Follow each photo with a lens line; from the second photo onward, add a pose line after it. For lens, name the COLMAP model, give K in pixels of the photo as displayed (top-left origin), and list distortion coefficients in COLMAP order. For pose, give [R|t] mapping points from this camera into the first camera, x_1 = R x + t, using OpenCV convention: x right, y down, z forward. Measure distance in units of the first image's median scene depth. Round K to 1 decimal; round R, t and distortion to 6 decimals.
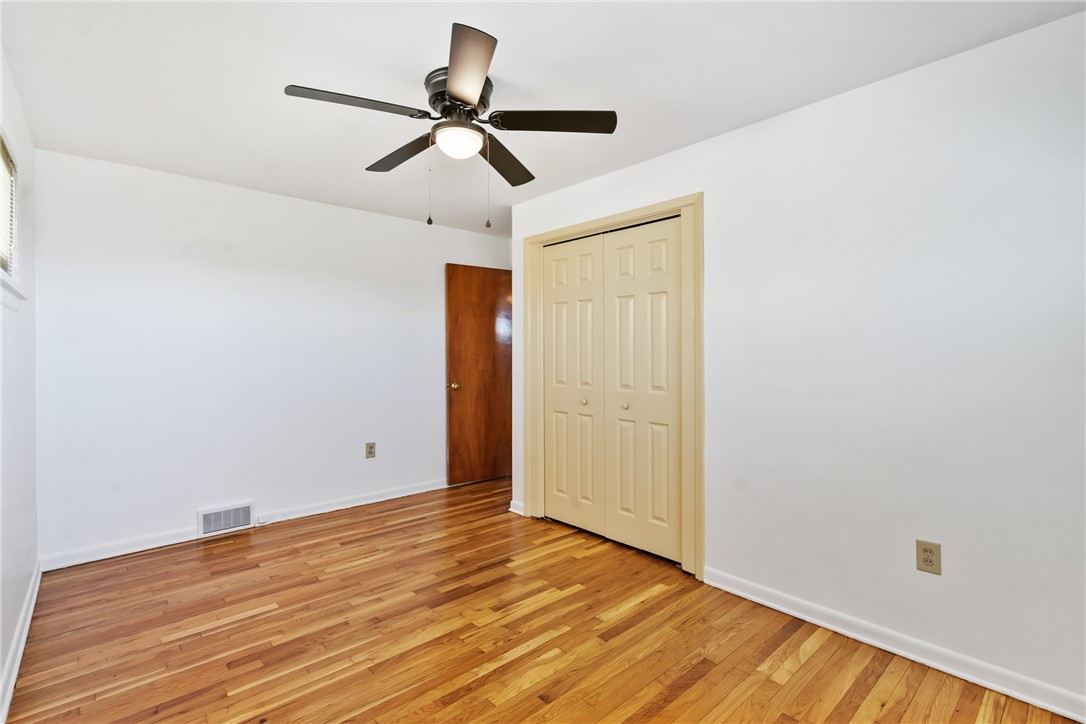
lens RADIAL K [[499.4, 0, 539.4], [0, 499.4, 346.8], [0, 0, 1]] dist [-0.000745, 0.000250]
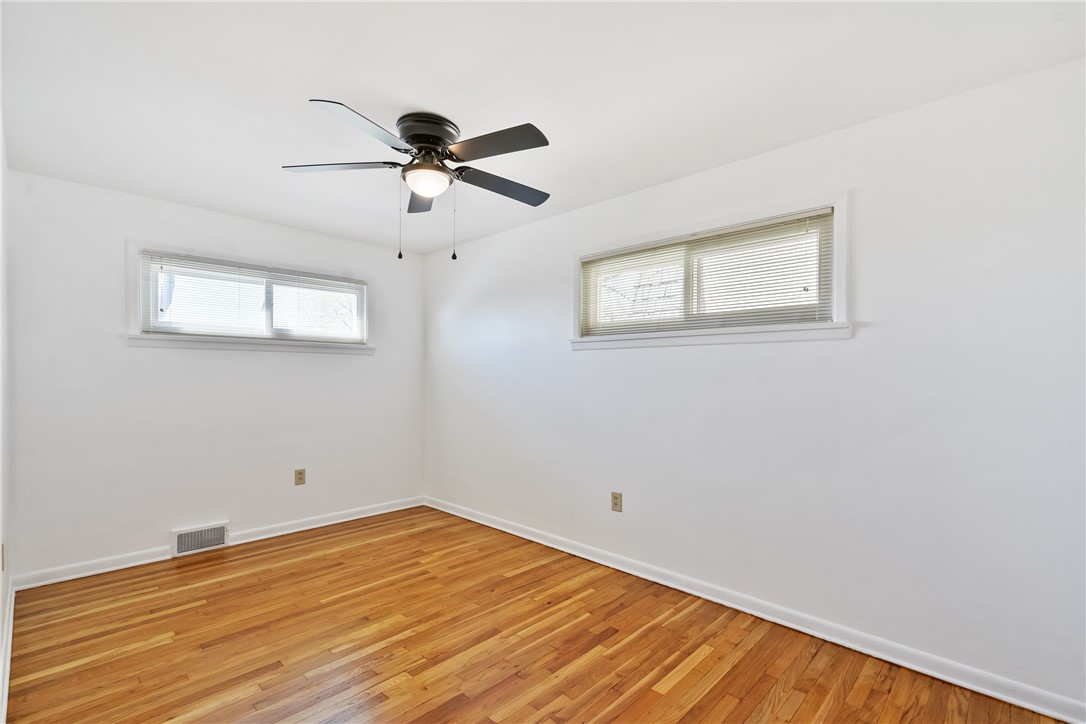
lens RADIAL K [[489.3, 0, 545.3], [0, 489.3, 363.1], [0, 0, 1]] dist [-0.002535, 0.000002]
pose [[-0.996610, -0.007196, -0.081957, -0.326535], [-0.003987, 0.999221, -0.039258, 0.023868], [0.082175, -0.038798, -0.995862, 2.106205]]
